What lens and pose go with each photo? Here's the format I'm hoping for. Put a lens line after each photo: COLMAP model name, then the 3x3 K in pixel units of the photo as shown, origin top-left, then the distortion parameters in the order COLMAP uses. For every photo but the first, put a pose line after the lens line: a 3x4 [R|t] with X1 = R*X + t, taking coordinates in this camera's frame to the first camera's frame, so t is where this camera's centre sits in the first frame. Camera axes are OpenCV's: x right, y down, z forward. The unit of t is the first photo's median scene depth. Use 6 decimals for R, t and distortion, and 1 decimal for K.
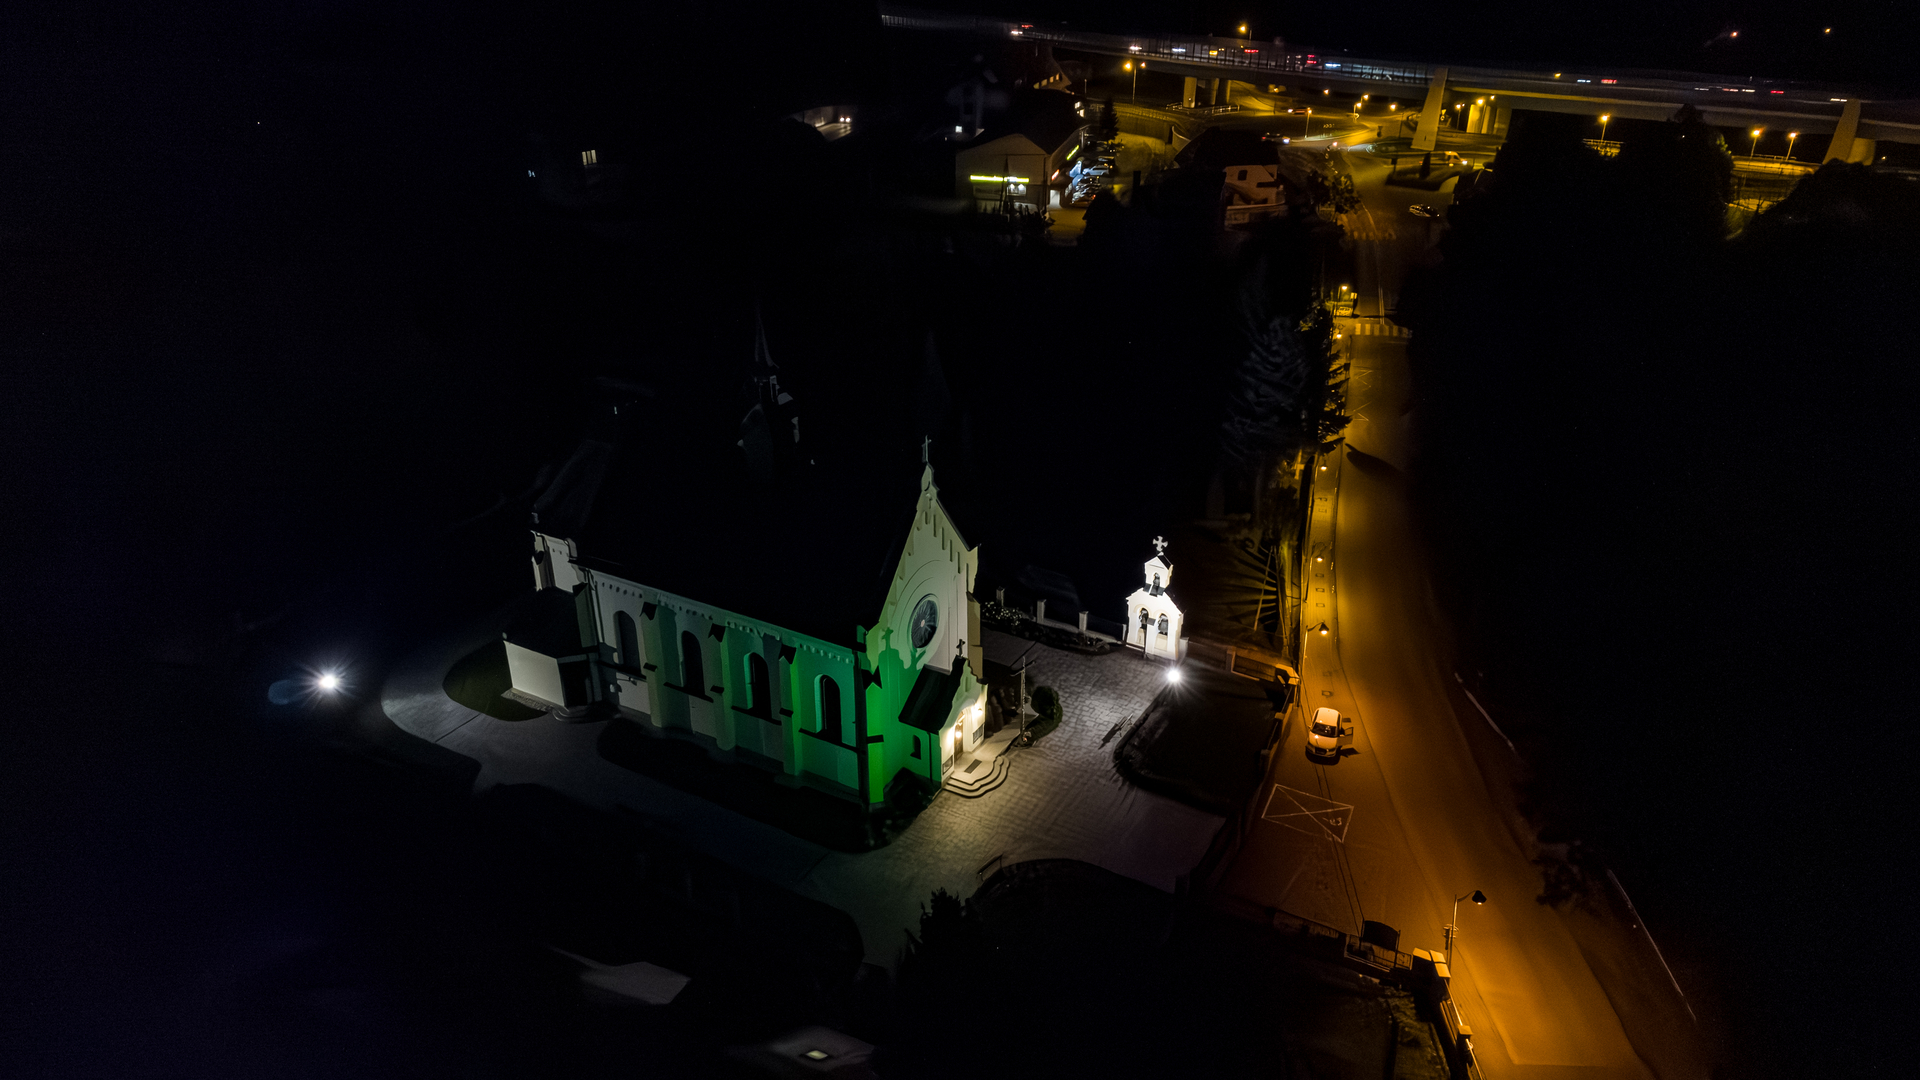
lens RADIAL K [[1377.8, 0, 956.4], [0, 1377.8, 543.9], [0, 0, 1]] dist [0.288709, -0.252610]
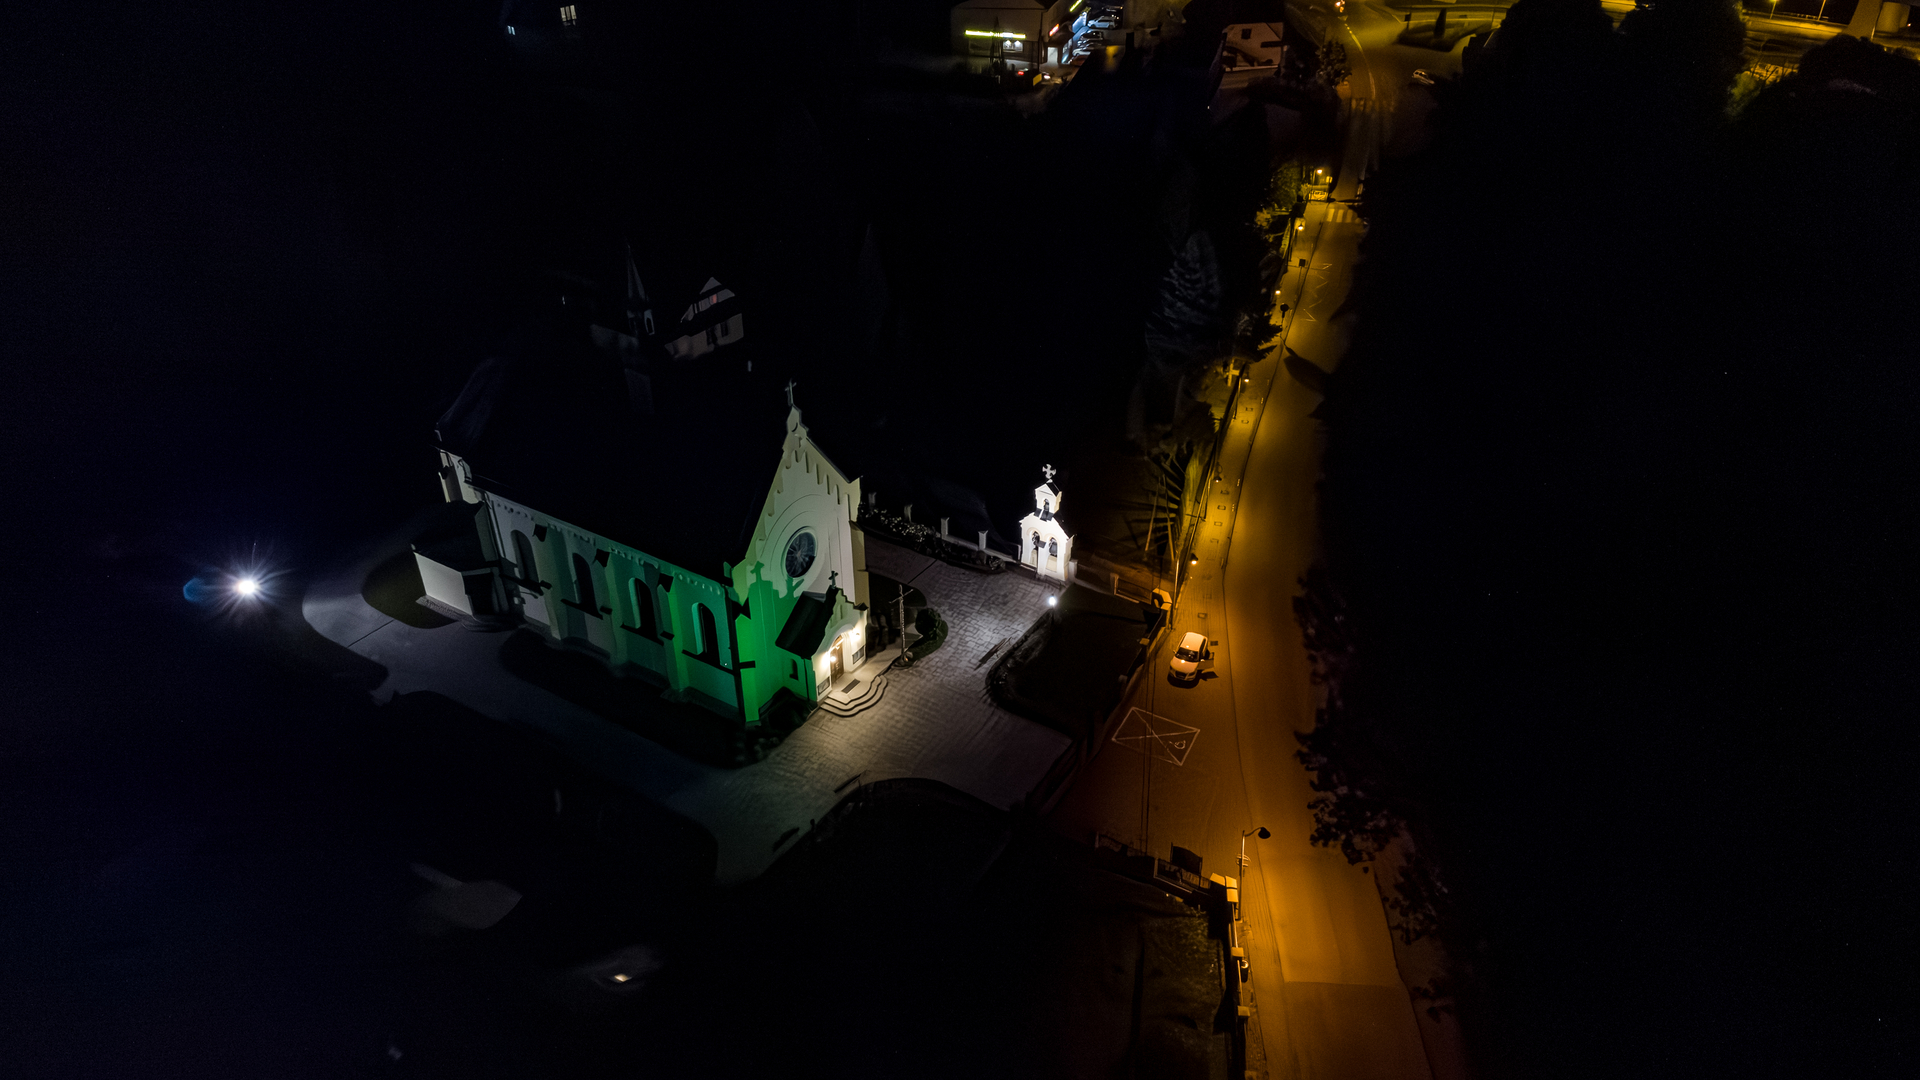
lens RADIAL K [[1377.8, 0, 956.4], [0, 1377.8, 543.9], [0, 0, 1]] dist [0.288709, -0.252610]
pose [[0.999236, 0.020071, -0.033535, 0.119450], [-0.016090, 0.993234, 0.115008, -0.066768], [0.035617, -0.114381, 0.992798, -0.031545]]
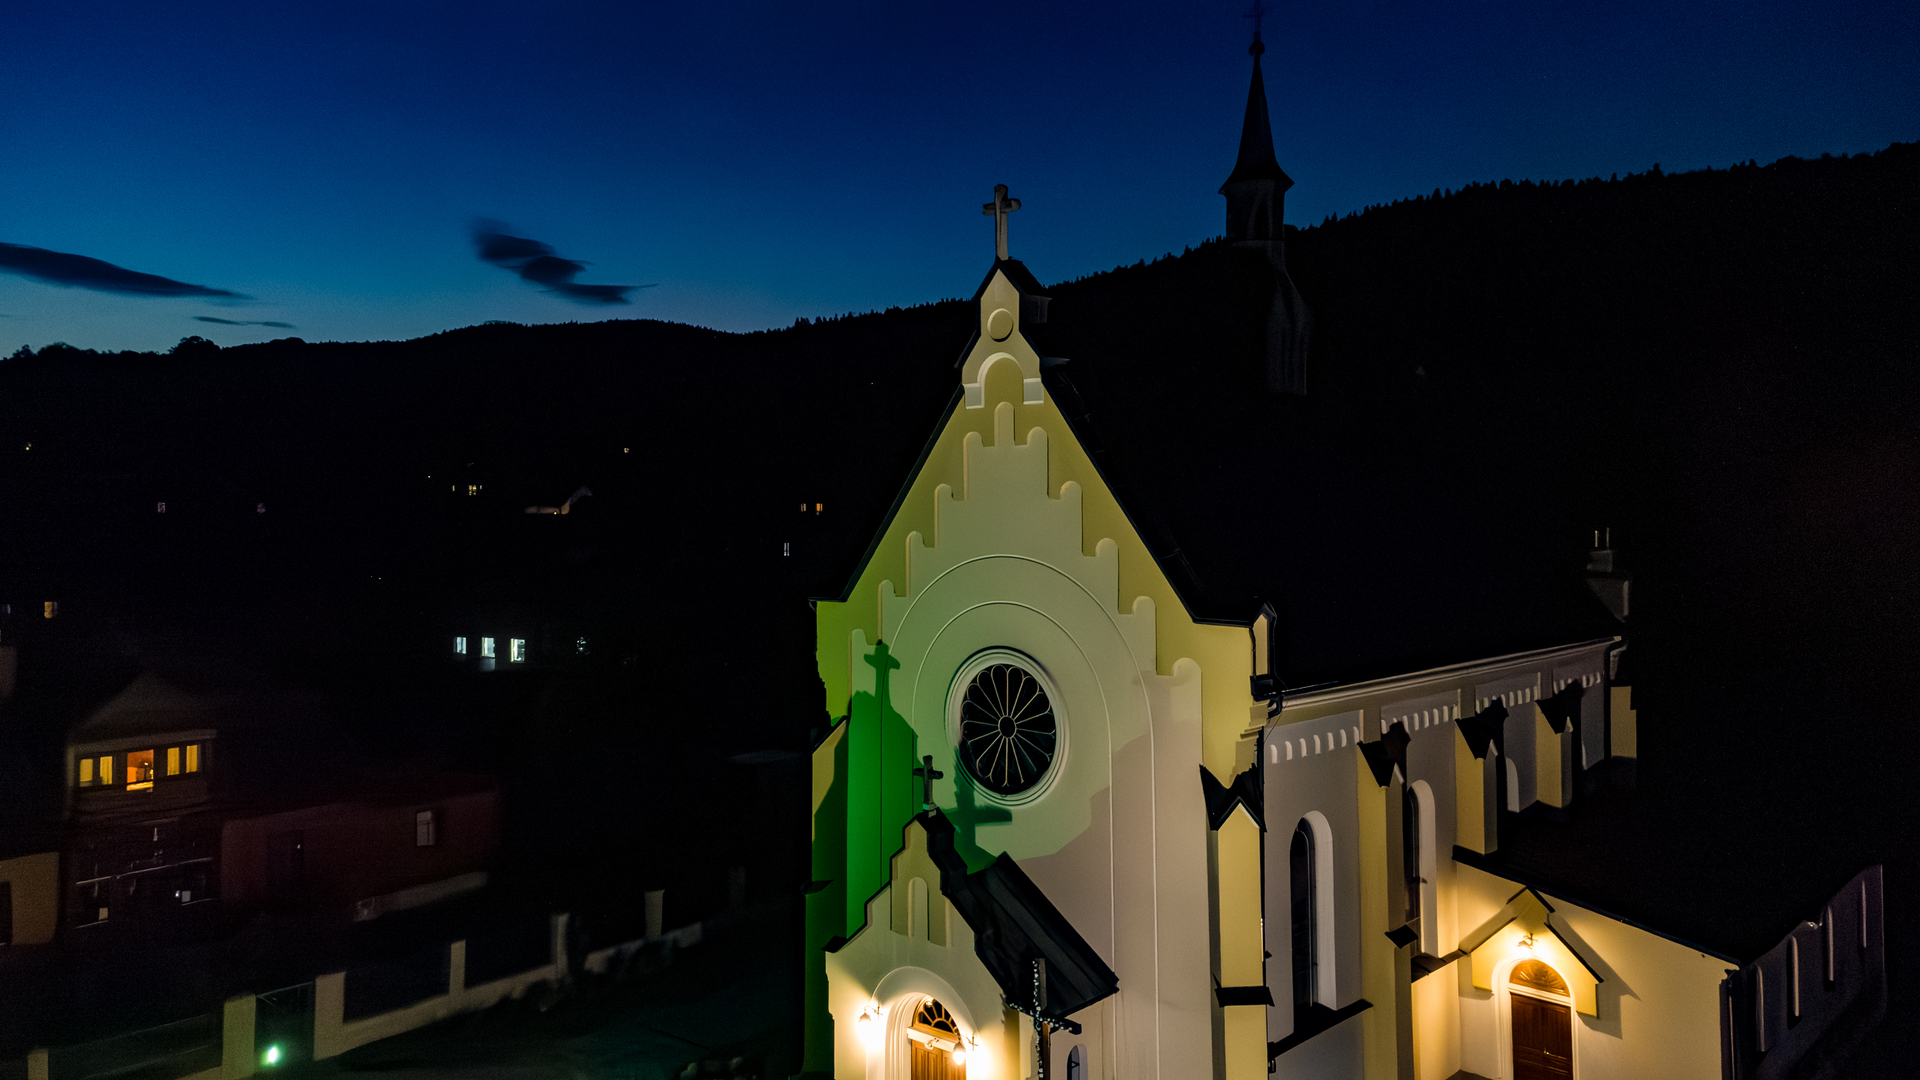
lens RADIAL K [[1378.5, 0, 955.3], [0, 1378.5, 545.5], [0, 0, 1]] dist [0.339155, -0.428345]
pose [[-0.181668, 0.025800, -0.983021, 0.326841], [-0.435102, 0.894368, 0.103883, -0.019339], [0.881864, 0.446586, -0.151252, 0.943523]]
